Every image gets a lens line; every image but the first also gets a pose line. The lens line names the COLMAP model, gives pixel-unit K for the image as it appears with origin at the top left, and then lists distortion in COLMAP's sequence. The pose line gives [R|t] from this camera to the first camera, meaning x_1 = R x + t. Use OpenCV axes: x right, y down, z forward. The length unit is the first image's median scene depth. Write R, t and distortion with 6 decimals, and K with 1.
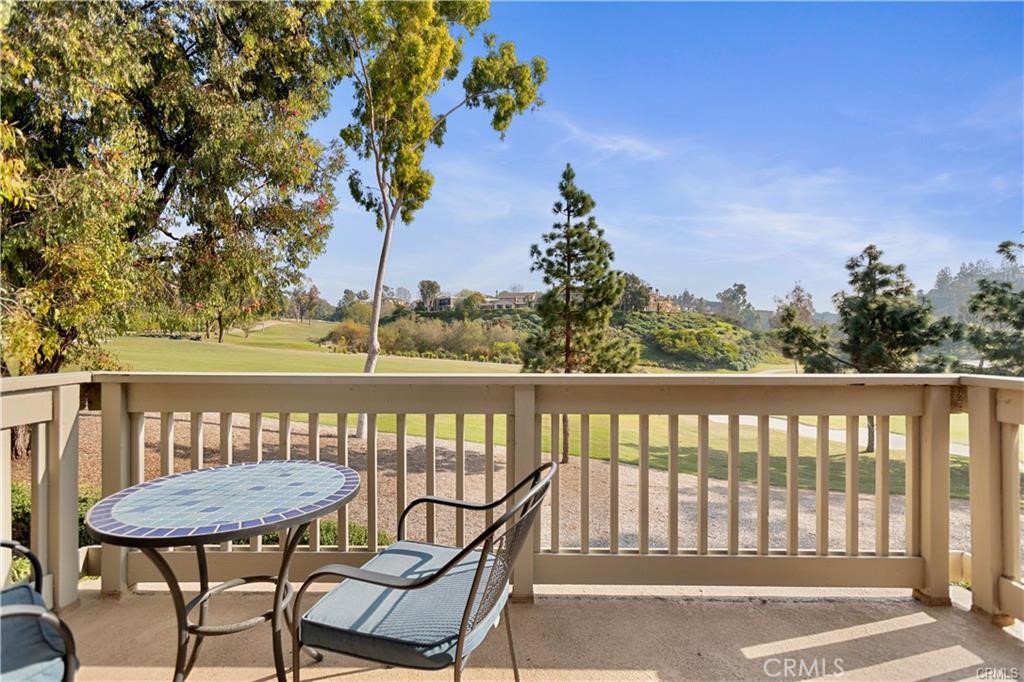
lens RADIAL K [[456.8, 0, 514.7], [0, 456.8, 334.3], [0, 0, 1]] dist [0.000993, 0.001100]
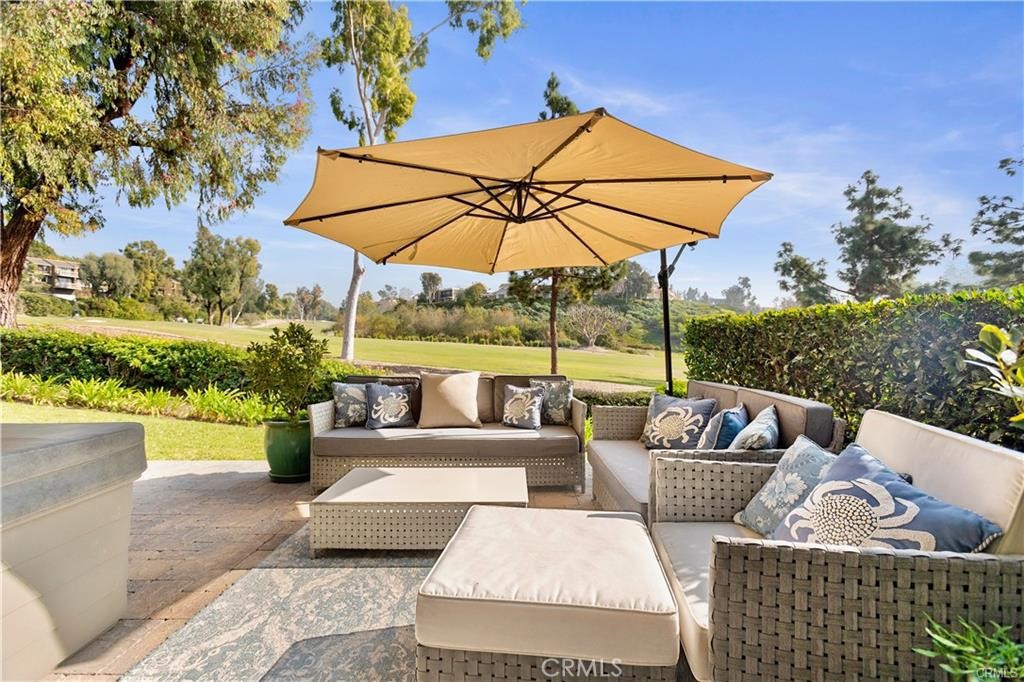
lens RADIAL K [[457.3, 0, 513.8], [0, 457.3, 336.9], [0, 0, 1]] dist [0.000151, -0.000523]
pose [[0.999821, -0.015277, -0.011134, 0.029053], [0.015355, 0.999858, 0.007002, 0.146706], [0.011026, -0.007172, 0.999913, 0.014320]]
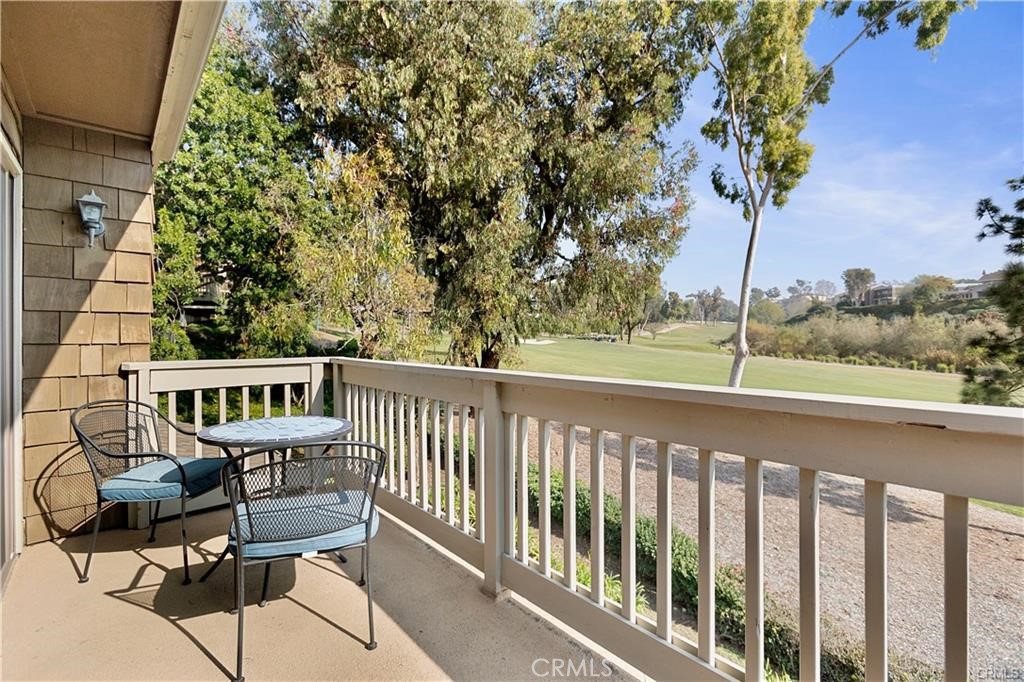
lens RADIAL K [[460.7, 0, 515.4], [0, 460.7, 335.6], [0, 0, 1]] dist [0.011052, 0.000164]
pose [[0.674109, -0.008102, -0.738588, 0.064067], [0.007259, 0.999964, -0.004344, 0.001305], [0.738596, -0.002433, 0.674143, 0.027169]]
